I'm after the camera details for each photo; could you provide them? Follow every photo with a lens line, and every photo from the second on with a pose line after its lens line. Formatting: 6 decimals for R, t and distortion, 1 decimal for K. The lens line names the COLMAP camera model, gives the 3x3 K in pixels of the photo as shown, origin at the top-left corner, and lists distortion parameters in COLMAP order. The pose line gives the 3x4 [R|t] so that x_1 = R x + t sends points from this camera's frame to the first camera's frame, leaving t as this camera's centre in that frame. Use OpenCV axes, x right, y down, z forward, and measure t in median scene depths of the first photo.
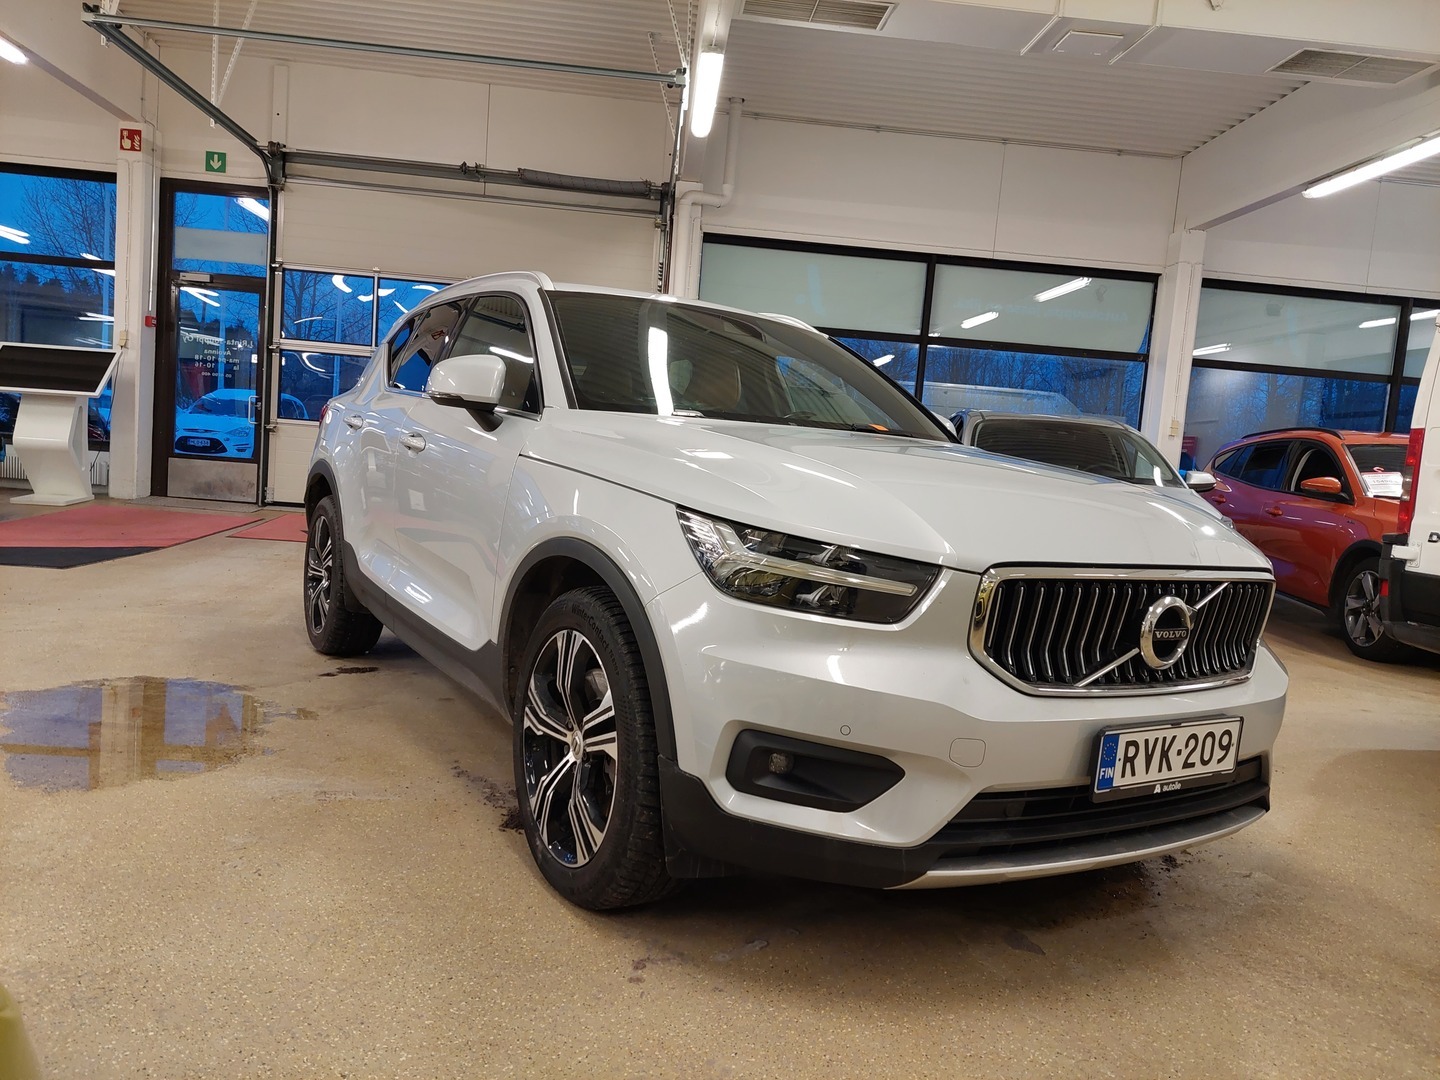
lens RADIAL K [[1039.9, 0, 720.0], [0, 1039.9, 540.0], [0, 0, 1]] dist [0.044585, -0.053918]
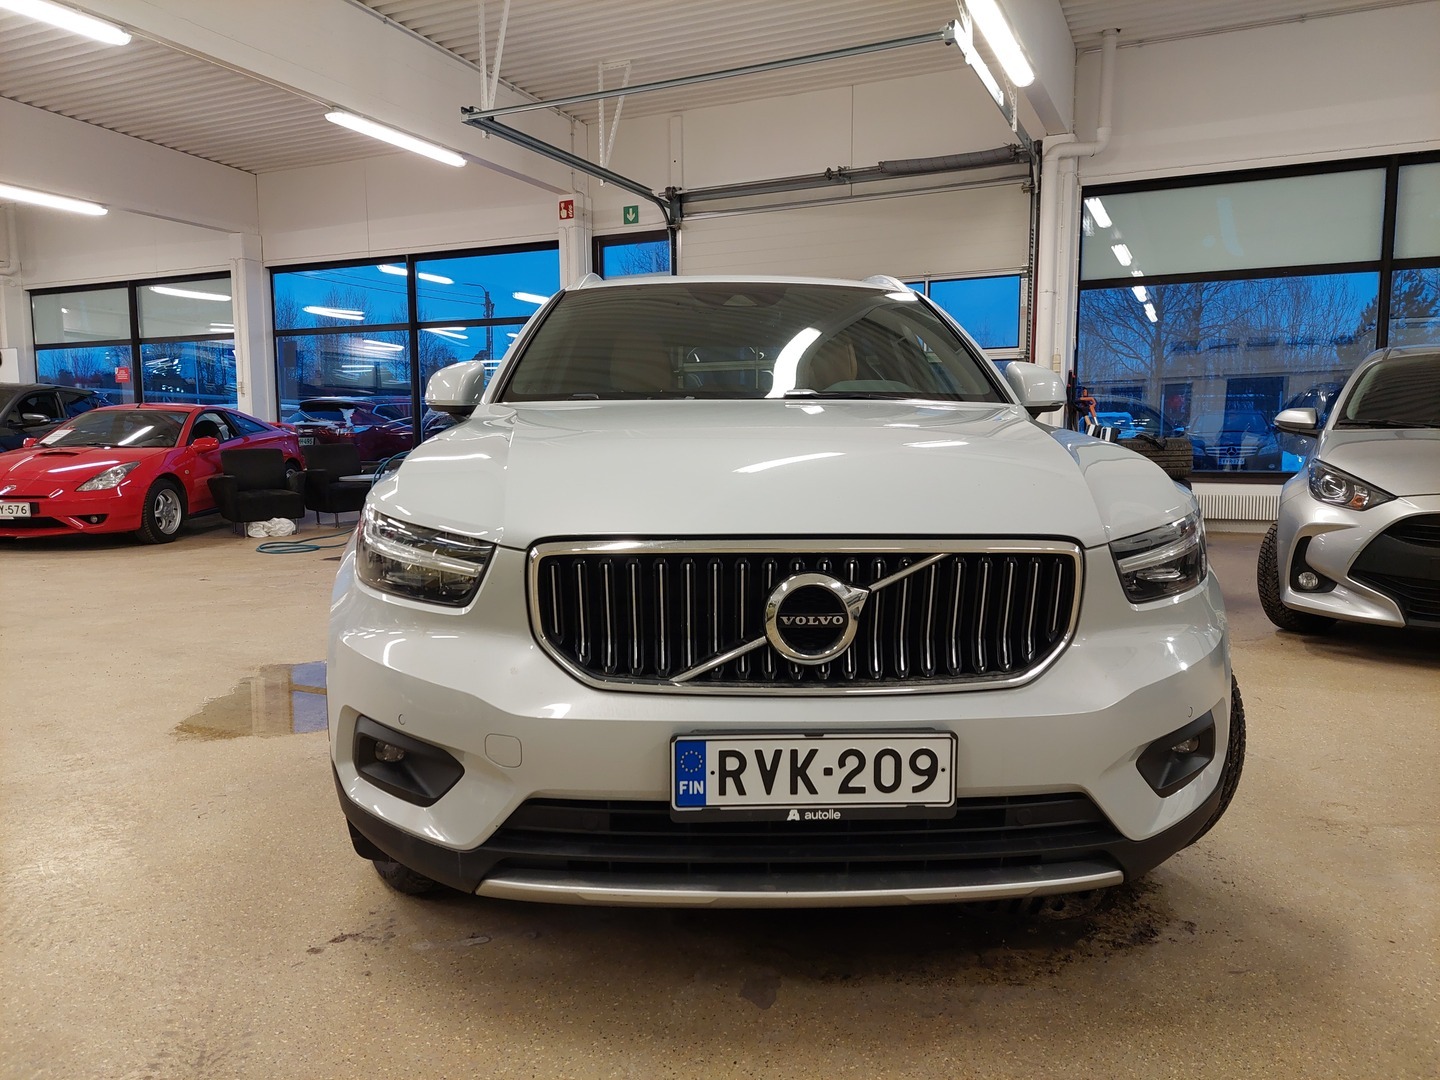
lens RADIAL K [[1044.0, 0, 717.8], [0, 1044.0, 526.7], [0, 0, 1]] dist [0.078503, -0.100454]
pose [[0.863397, -0.038928, -0.503021, 0.752771], [0.032417, 0.999239, -0.021688, 0.032725], [0.503483, 0.002419, 0.864002, 0.271718]]
